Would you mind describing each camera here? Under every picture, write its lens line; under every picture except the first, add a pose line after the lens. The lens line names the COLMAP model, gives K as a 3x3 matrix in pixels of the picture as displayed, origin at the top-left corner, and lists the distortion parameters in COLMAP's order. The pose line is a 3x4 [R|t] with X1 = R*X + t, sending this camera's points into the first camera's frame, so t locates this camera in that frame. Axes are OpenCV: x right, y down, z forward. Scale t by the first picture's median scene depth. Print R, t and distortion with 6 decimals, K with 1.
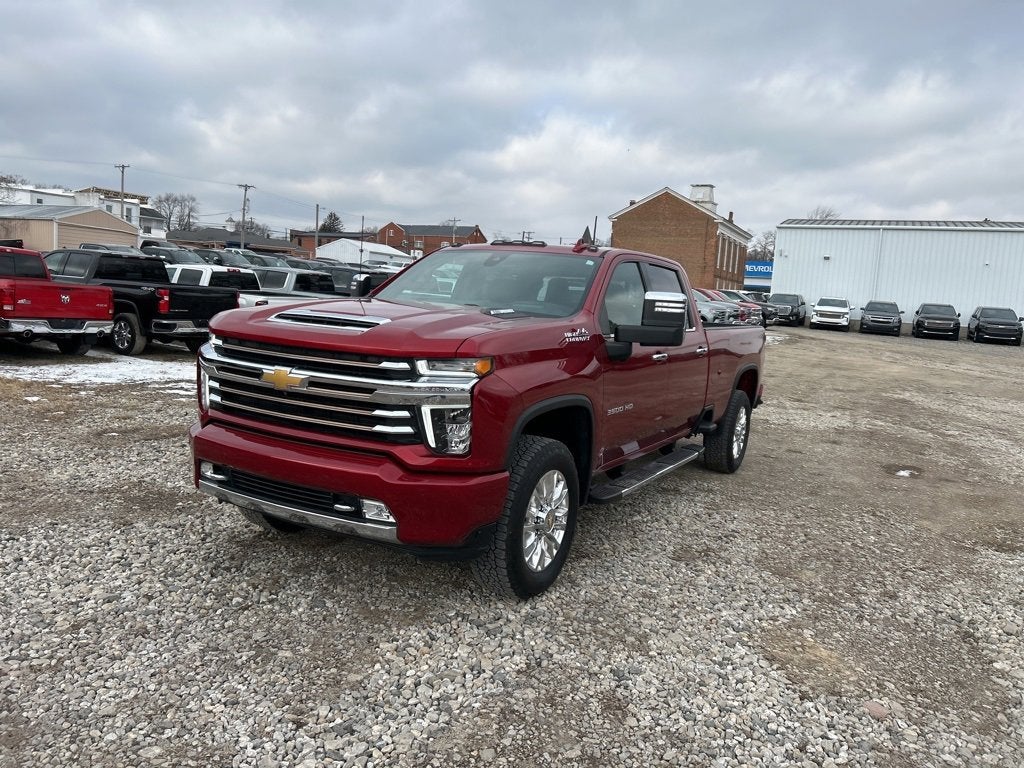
lens RADIAL K [[765.7, 0, 507.0], [0, 765.7, 363.4], [0, 0, 1]] dist [0.059736, -0.055634]
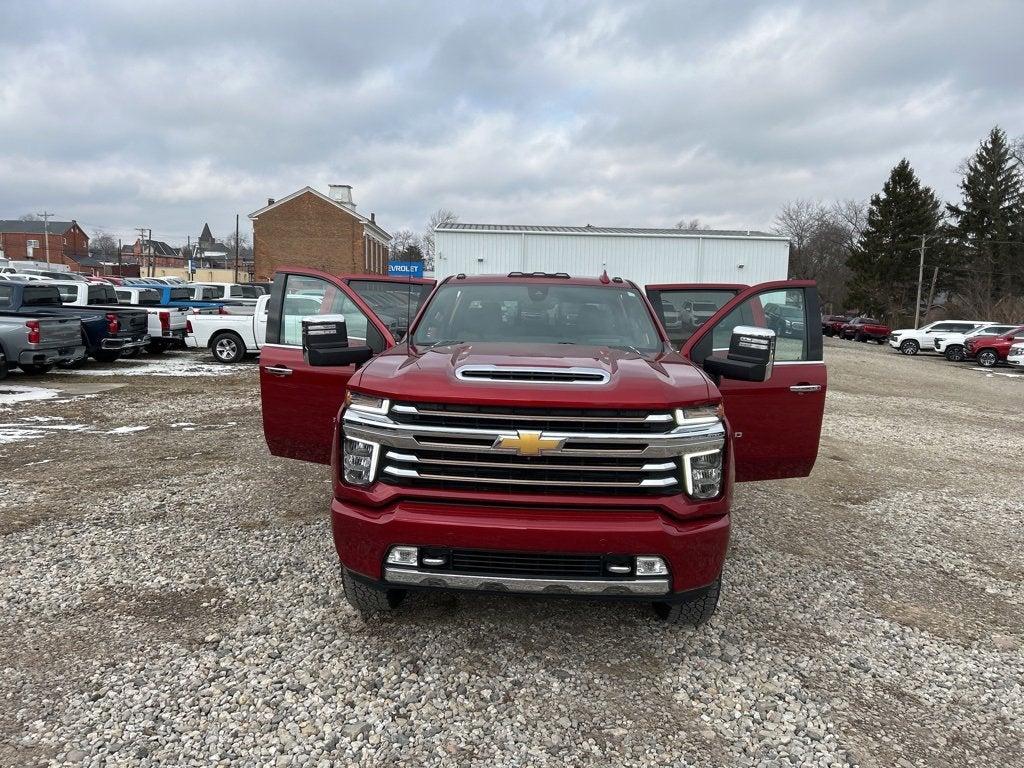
lens RADIAL K [[765.7, 0, 506.2], [0, 765.7, 387.1], [0, 0, 1]] dist [0.059736, -0.055634]
pose [[0.889127, -0.087309, 0.449254, -0.646629], [0.073119, 0.996125, 0.048878, -0.083943], [-0.451781, -0.010610, 0.892066, 0.175759]]
